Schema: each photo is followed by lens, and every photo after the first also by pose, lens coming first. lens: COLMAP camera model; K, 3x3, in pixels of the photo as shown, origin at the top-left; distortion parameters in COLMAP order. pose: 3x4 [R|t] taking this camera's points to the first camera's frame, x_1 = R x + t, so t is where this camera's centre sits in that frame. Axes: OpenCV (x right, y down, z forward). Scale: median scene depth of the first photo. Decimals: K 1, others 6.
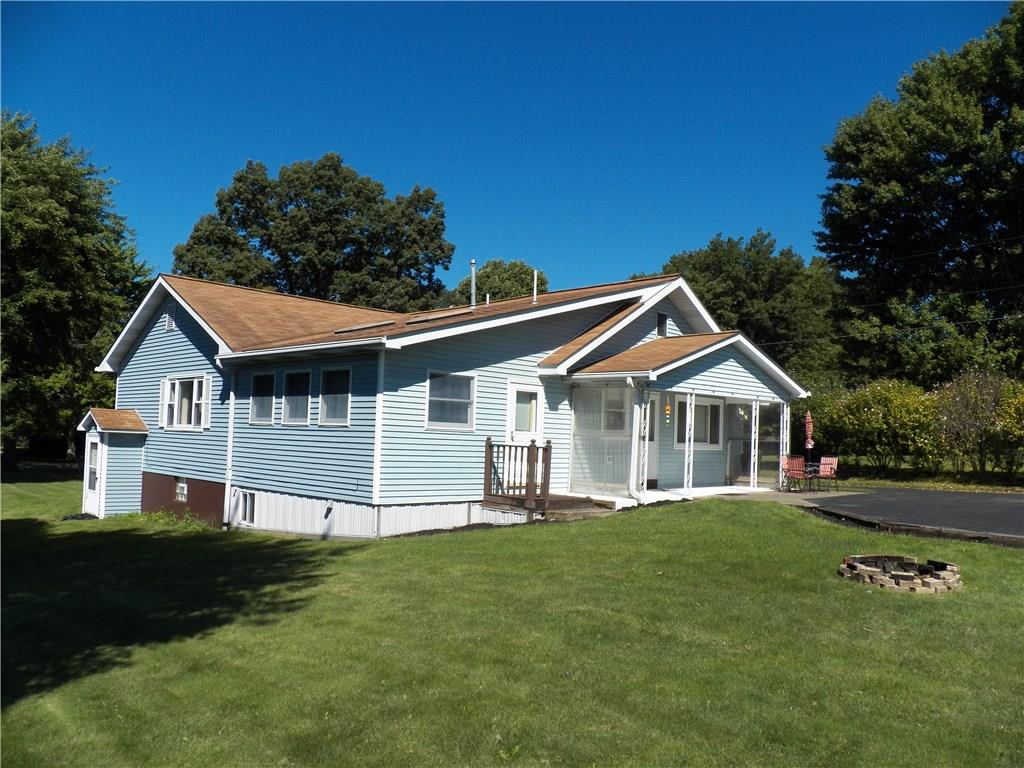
lens RADIAL K [[828.5, 0, 515.1], [0, 828.5, 382.6], [0, 0, 1]] dist [-0.148819, 0.082437]
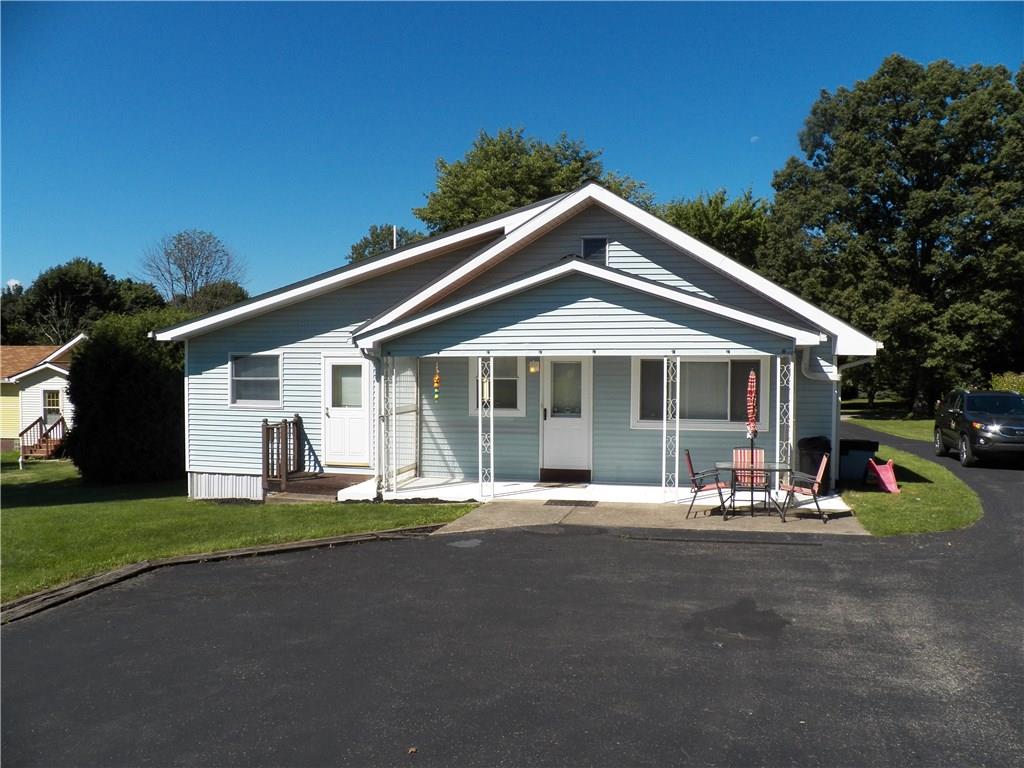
lens RADIAL K [[828.5, 0, 515.1], [0, 828.5, 382.6], [0, 0, 1]] dist [-0.148819, 0.082437]
pose [[0.519510, -0.010377, -0.854401, 0.912382], [0.072938, 0.996815, 0.032242, 0.015033], [0.851346, -0.079069, 0.518612, 0.686759]]
